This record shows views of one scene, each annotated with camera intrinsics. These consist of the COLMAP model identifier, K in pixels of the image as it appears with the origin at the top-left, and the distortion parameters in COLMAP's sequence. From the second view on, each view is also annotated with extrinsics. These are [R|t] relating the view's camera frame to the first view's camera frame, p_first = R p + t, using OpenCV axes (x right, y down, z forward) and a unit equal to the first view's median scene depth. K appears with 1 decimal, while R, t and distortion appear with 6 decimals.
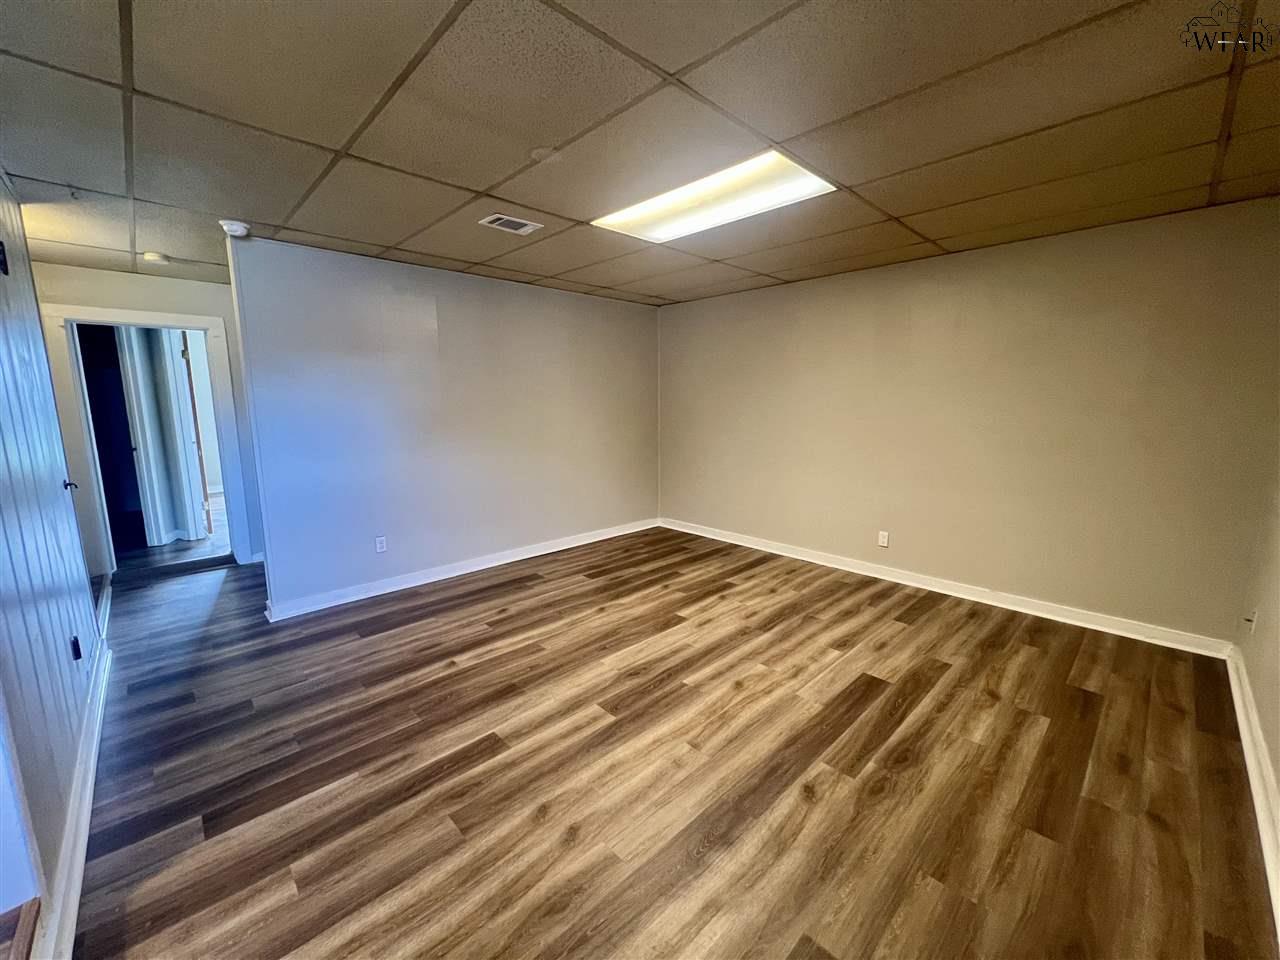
lens RADIAL K [[510.8, 0, 634.1], [0, 510.8, 483.4], [0, 0, 1]] dist [-0.010250, 0.000274]
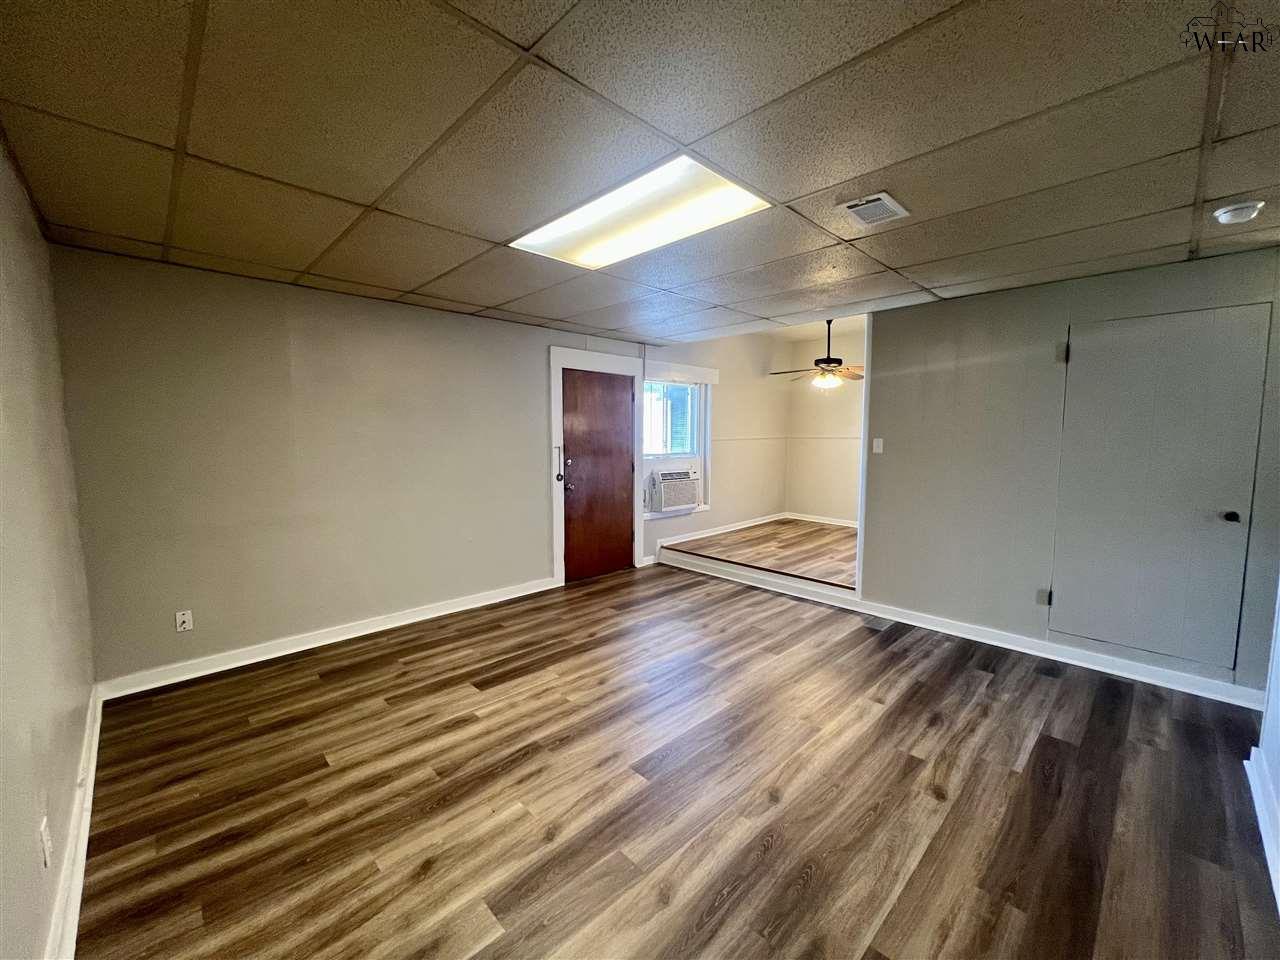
lens RADIAL K [[510.8, 0, 635.5], [0, 510.8, 481.5], [0, 0, 1]] dist [-0.010250, 0.000274]
pose [[-0.999973, 0.005059, -0.005363, 0.117423], [0.003558, 0.968260, 0.249918, -0.303489], [0.006457, 0.249892, -0.968252, 1.790780]]
